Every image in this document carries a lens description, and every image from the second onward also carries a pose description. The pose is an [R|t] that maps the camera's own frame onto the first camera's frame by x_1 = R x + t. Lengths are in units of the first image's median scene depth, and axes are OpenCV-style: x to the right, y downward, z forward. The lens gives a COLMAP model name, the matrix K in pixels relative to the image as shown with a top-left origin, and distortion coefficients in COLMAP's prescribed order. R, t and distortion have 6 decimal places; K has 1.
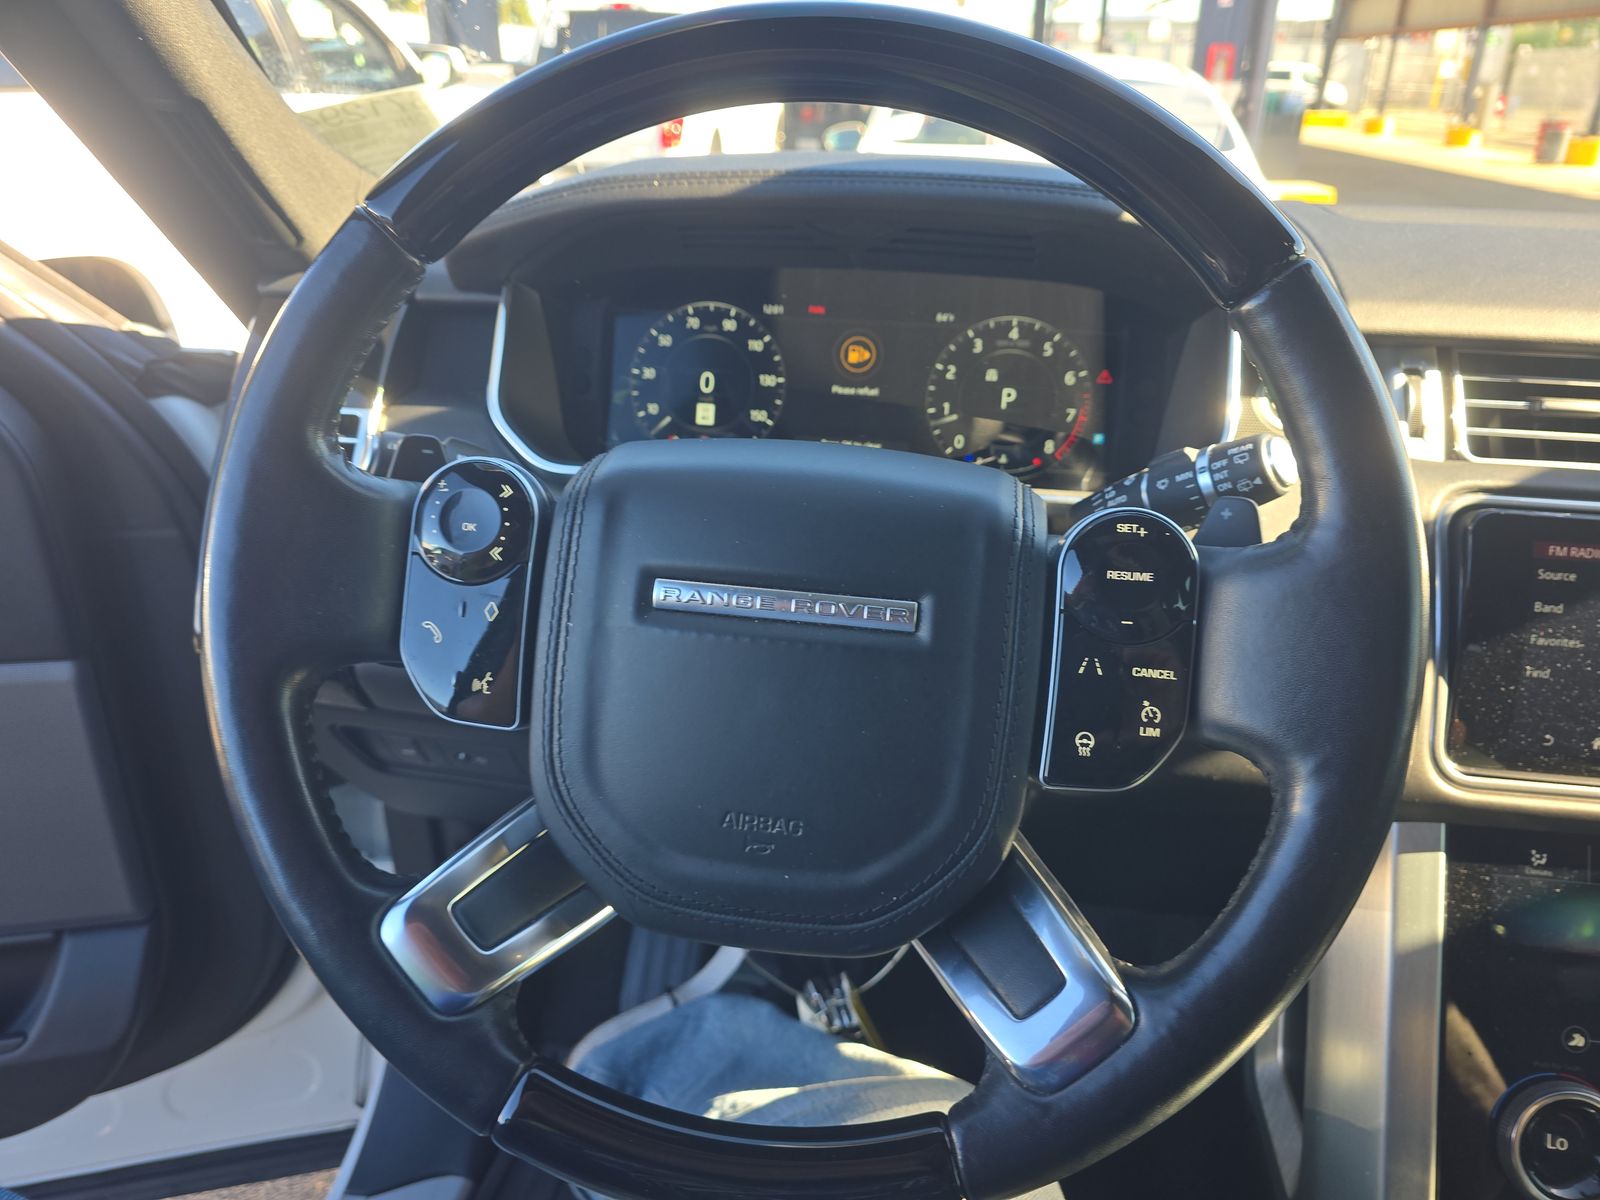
lens RADIAL K [[1157.9, 0, 800.0], [0, 1157.9, 600.0], [0, 0, 1]] dist [-0.045332, 0.002988]
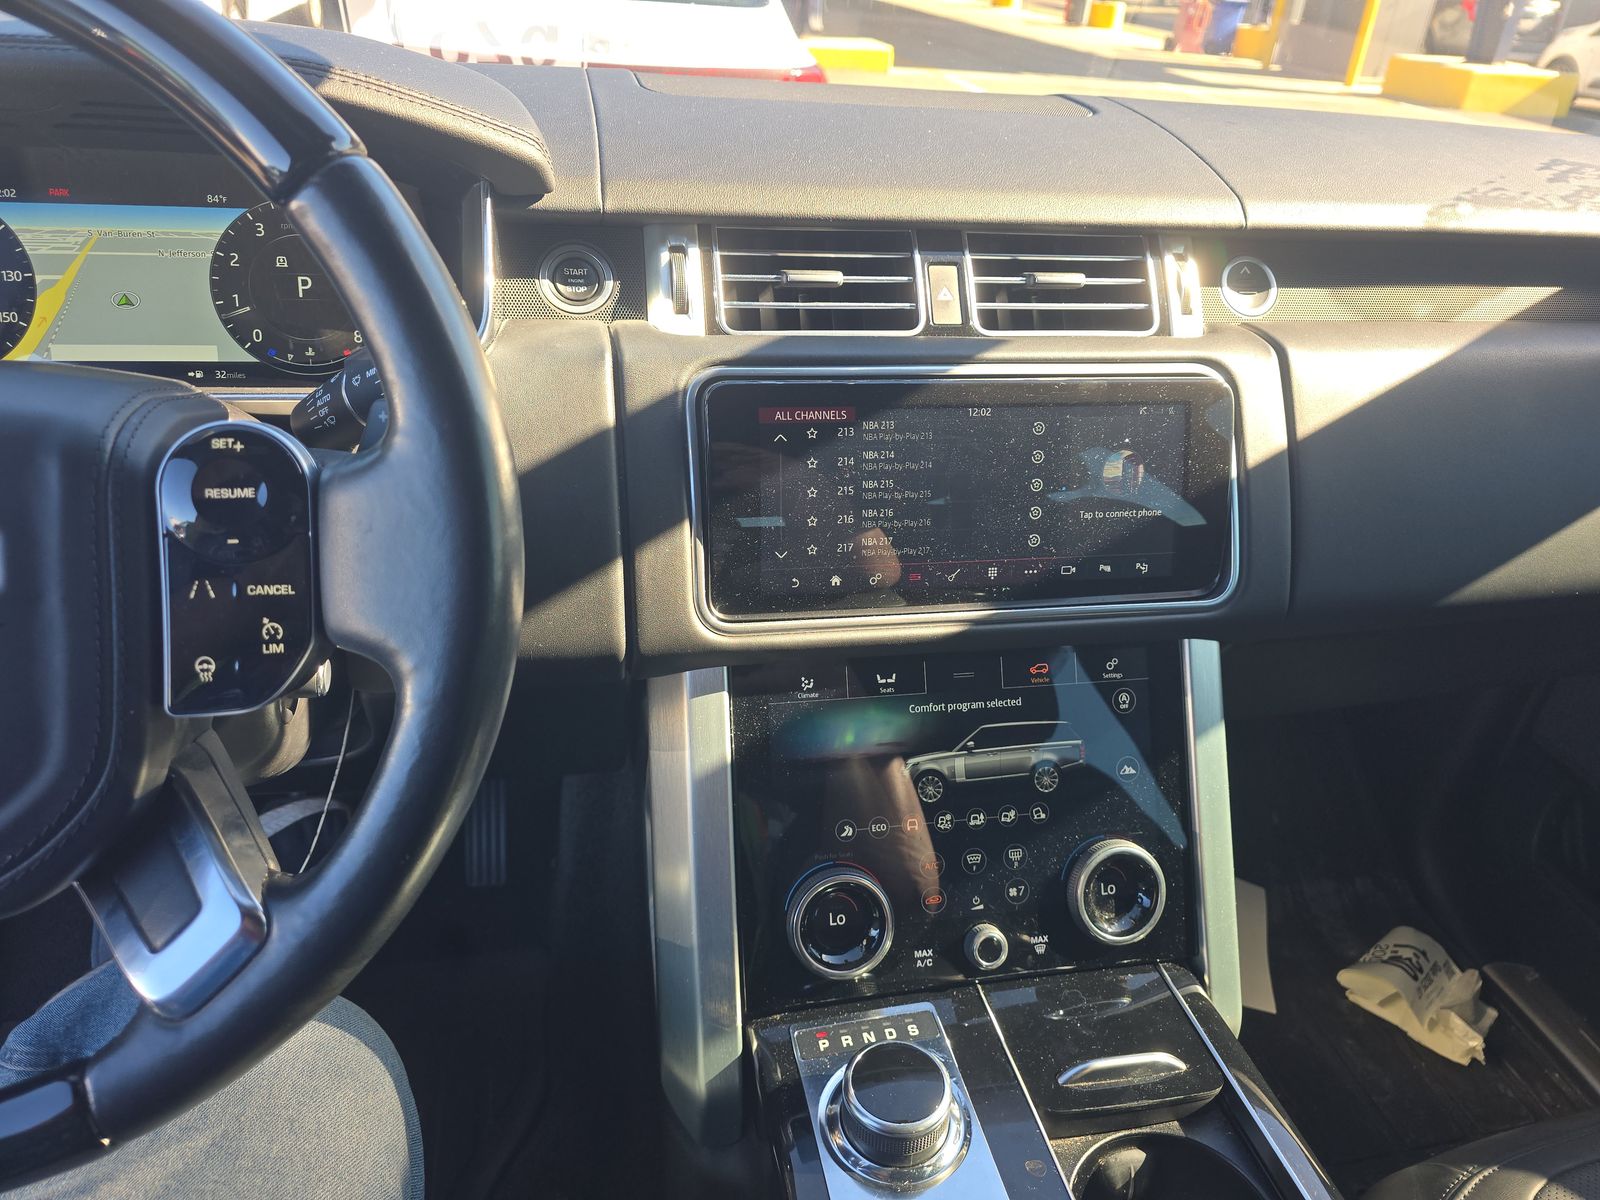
lens RADIAL K [[1086.3, 0, 800.0], [0, 1086.3, 600.0], [0, 0, 1]] dist [0.052219, -0.102001]
pose [[0.936876, -0.128318, 0.325266, 0.420837], [0.084745, 0.985823, 0.144814, -0.024626], [-0.339237, -0.108108, 0.934468, -0.032442]]
